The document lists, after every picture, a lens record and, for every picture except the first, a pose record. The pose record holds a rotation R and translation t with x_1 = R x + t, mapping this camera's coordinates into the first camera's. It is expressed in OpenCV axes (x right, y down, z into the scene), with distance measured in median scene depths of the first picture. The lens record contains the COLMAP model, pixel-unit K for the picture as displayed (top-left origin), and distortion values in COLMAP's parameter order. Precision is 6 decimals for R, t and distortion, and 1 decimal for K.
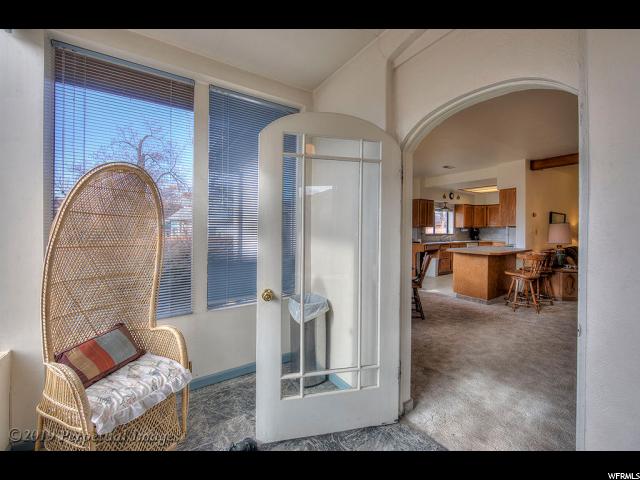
lens RADIAL K [[266.8, 0, 330.8], [0, 266.8, 228.7], [0, 0, 1]] dist [-0.001157, -0.000119]
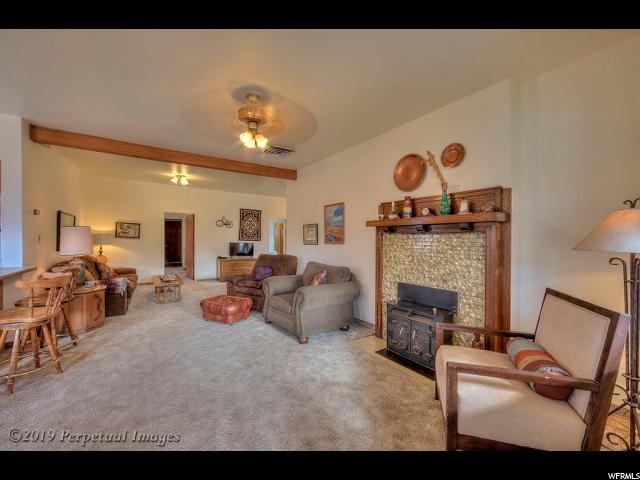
lens RADIAL K [[254.7, 0, 318.4], [0, 254.7, 238.7], [0, 0, 1]] dist [0.000790, 0.000087]
pose [[0.022813, -0.010582, 0.999684, 0.147808], [-0.005081, 0.999930, 0.010701, 0.001969], [-0.999727, -0.005323, 0.022758, 0.277942]]
